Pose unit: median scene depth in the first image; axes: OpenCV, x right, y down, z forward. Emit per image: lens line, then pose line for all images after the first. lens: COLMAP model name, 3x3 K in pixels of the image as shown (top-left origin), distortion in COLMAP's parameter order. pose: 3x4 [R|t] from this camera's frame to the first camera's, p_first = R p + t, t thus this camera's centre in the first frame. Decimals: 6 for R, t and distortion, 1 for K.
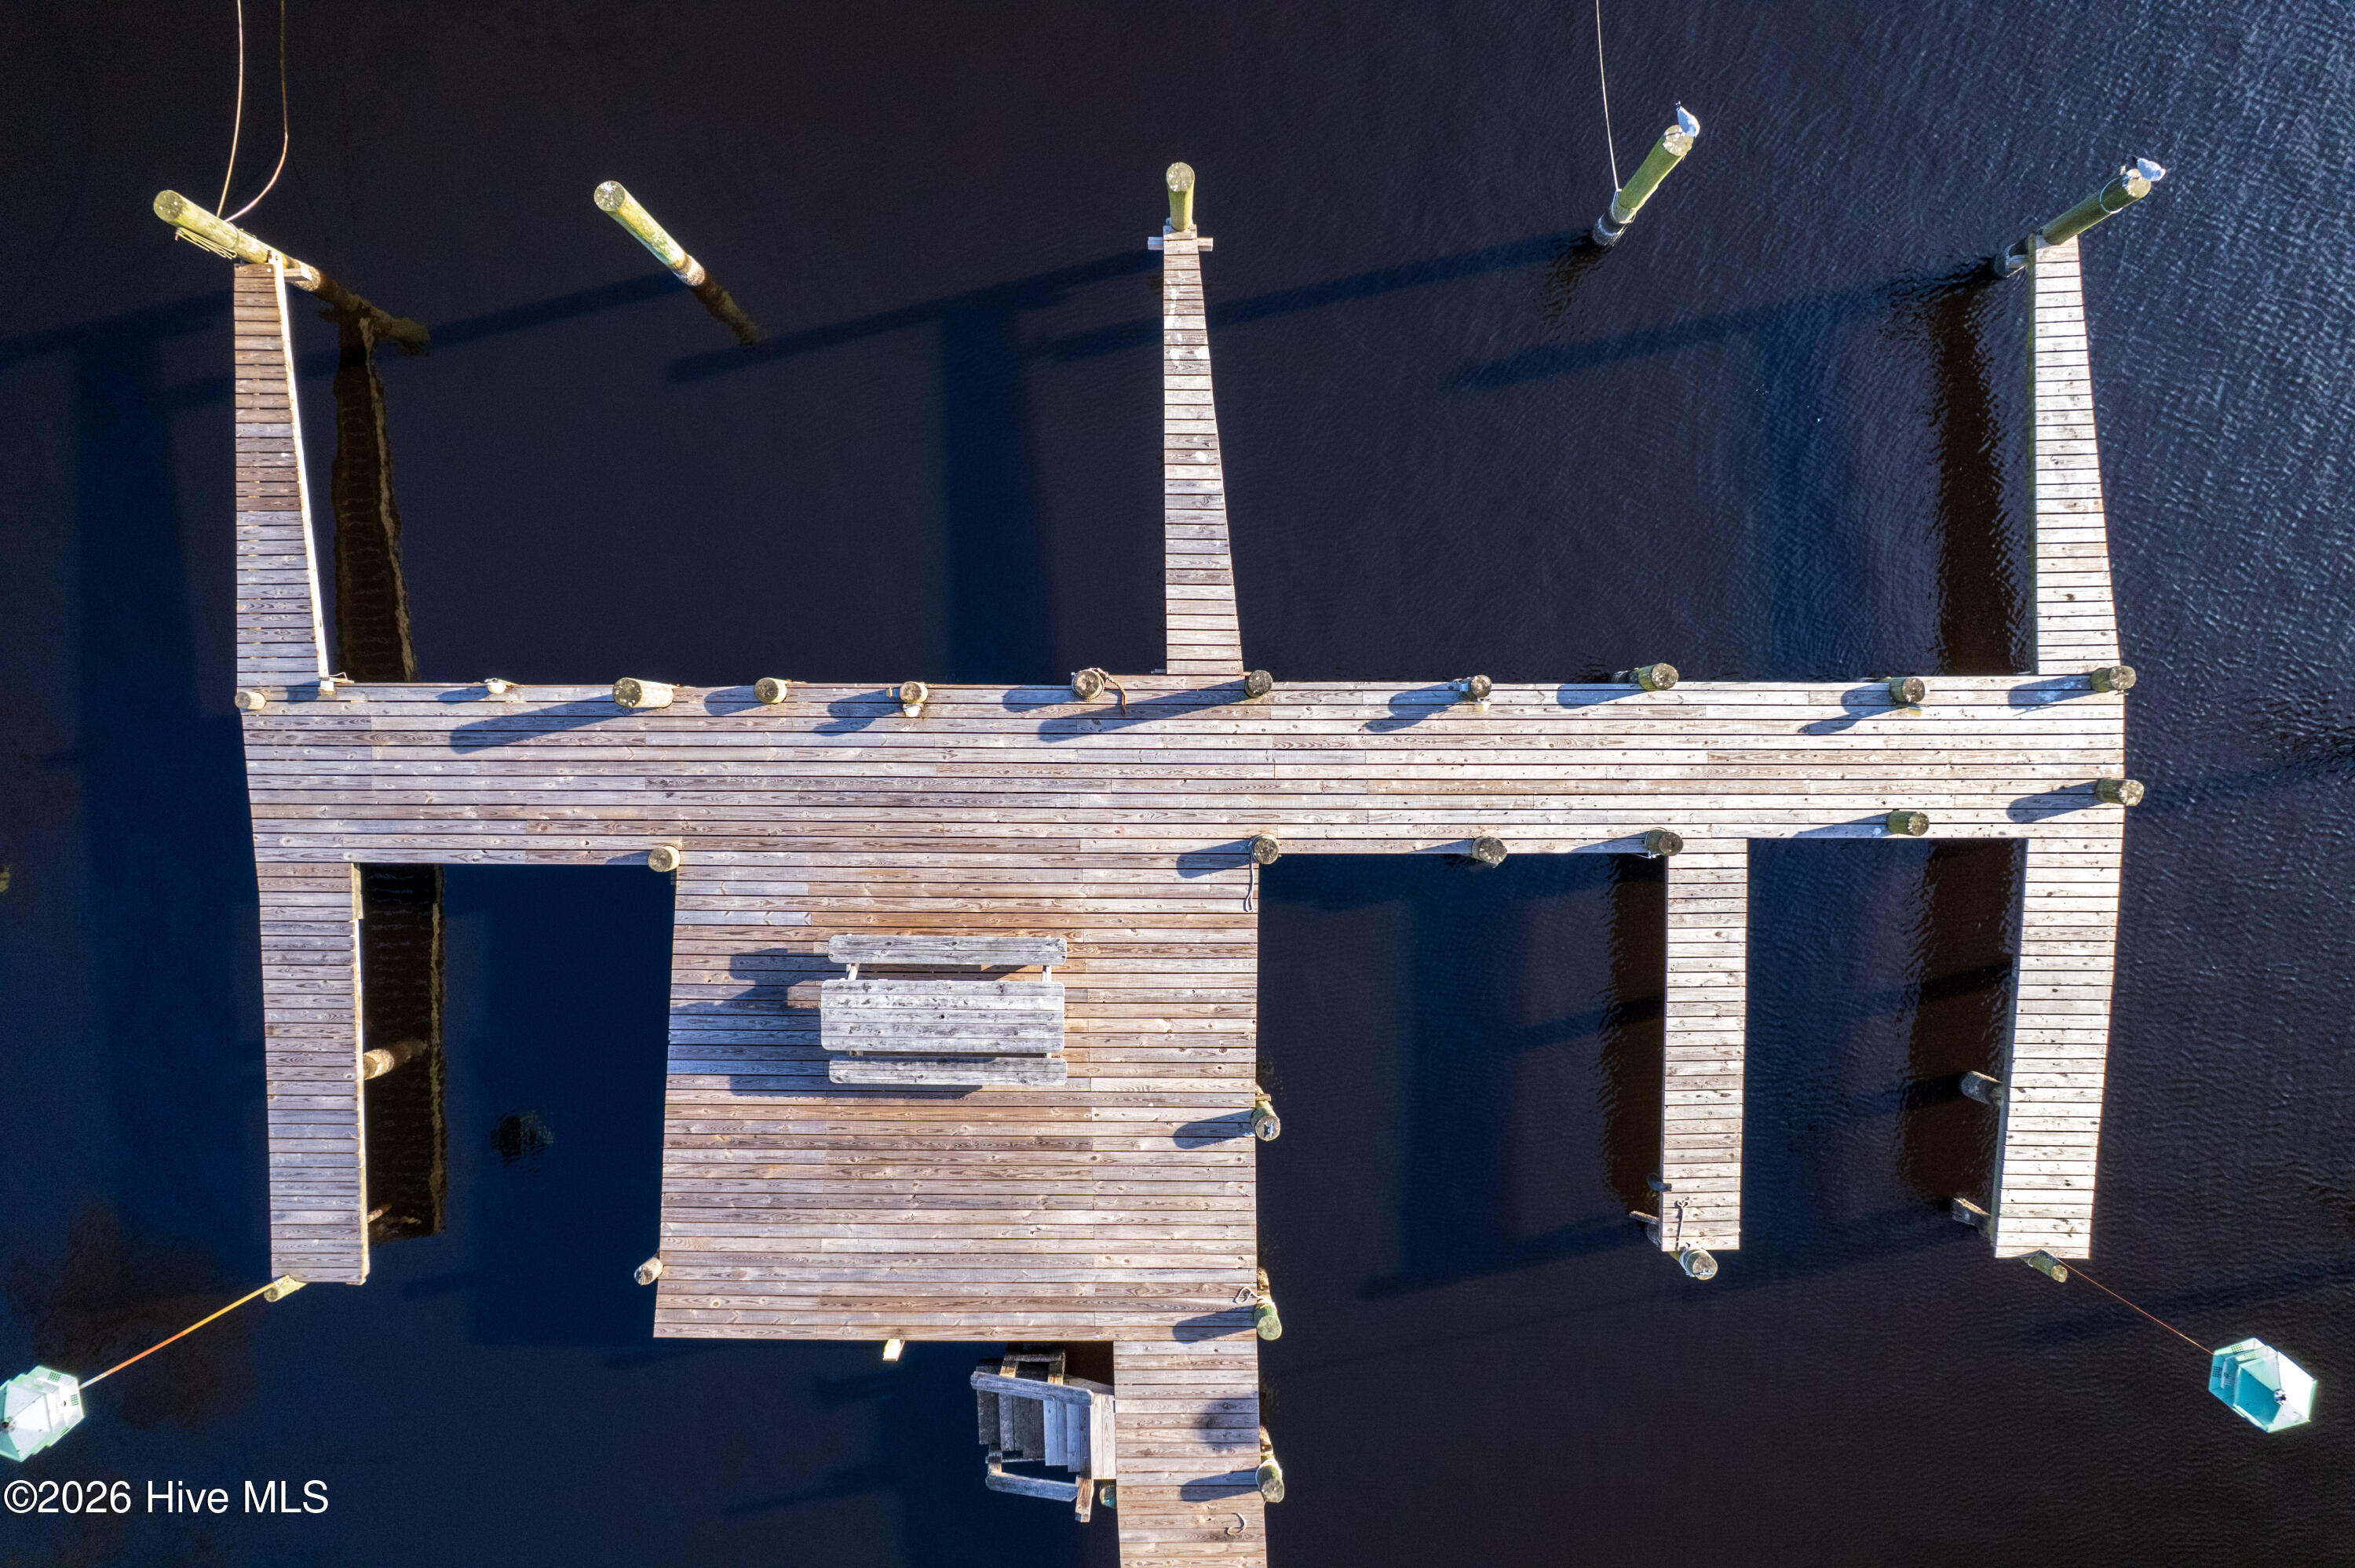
lens RADIAL K [[1513.2, 0, 1183.4], [0, 1513.2, 781.0], [0, 0, 1]] dist [-0.093708, 0.084898]
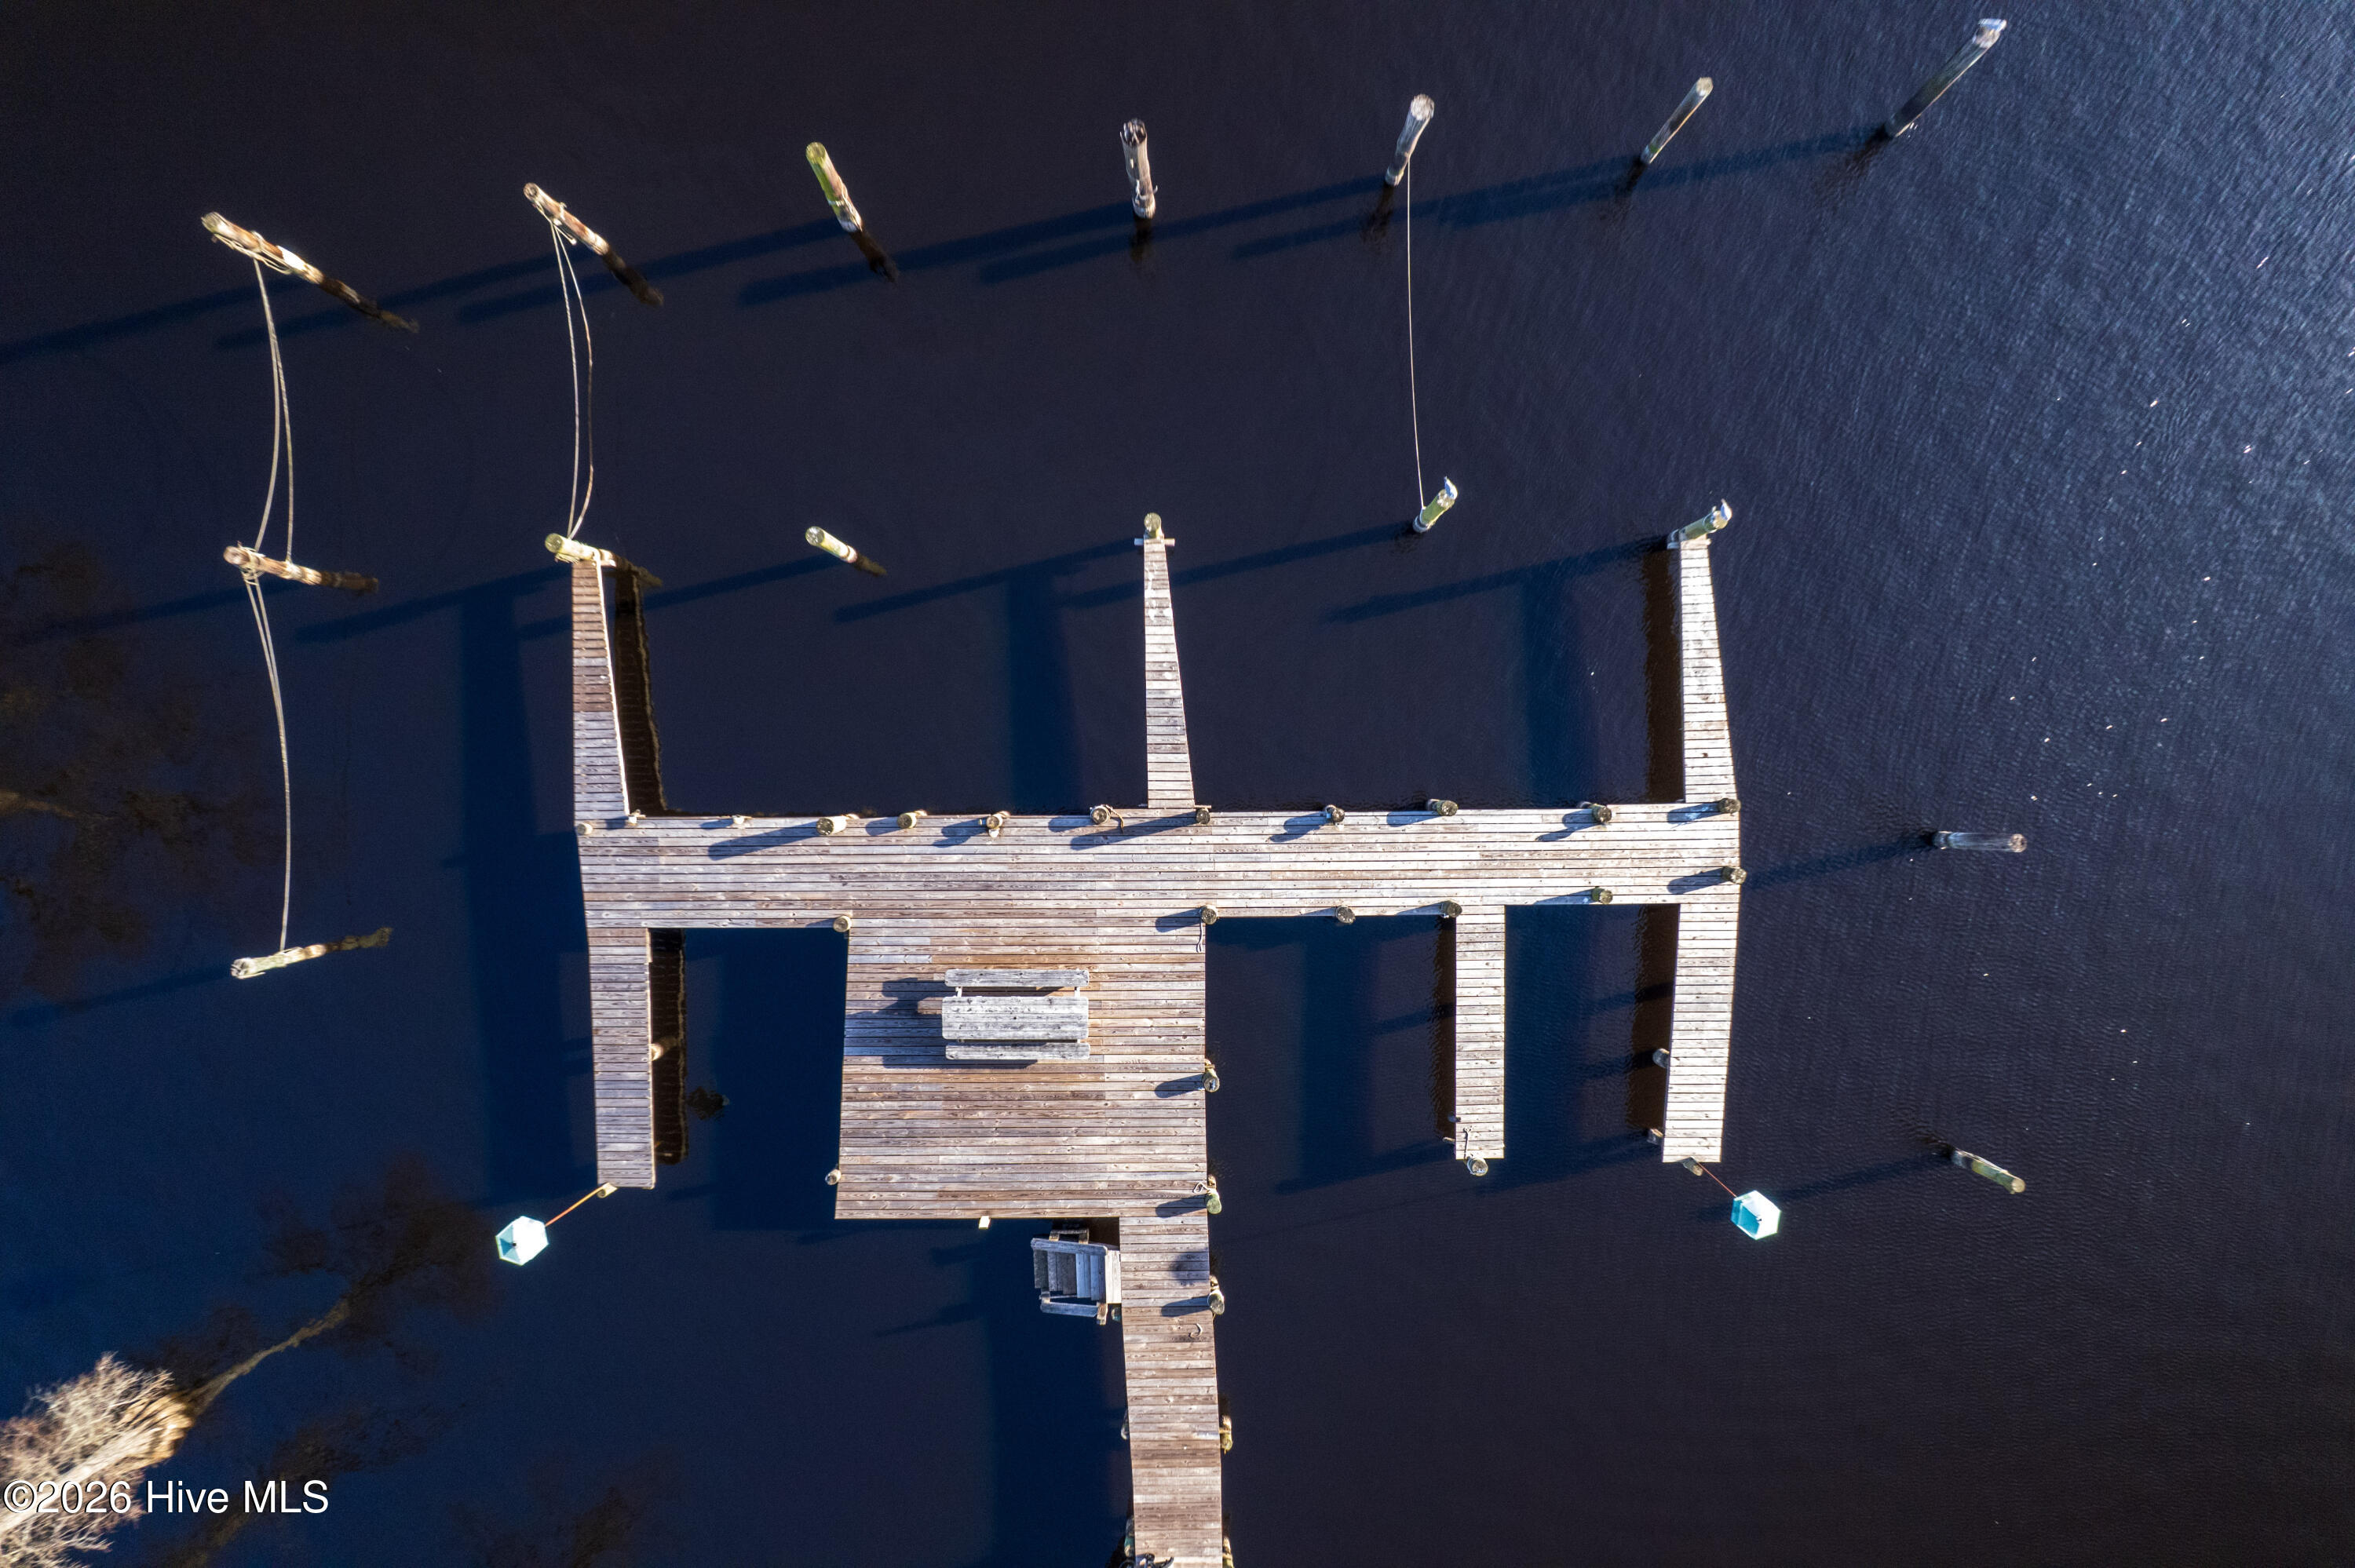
lens RADIAL K [[1506.9, 0, 1177.5], [0, 1506.9, 784.0], [0, 0, 1]] dist [-0.072833, 0.064320]
pose [[0.999960, -0.008630, 0.002500, 0.016869], [0.008635, 0.999961, -0.001889, -0.093839], [-0.002483, 0.001910, 0.999995, -0.635927]]
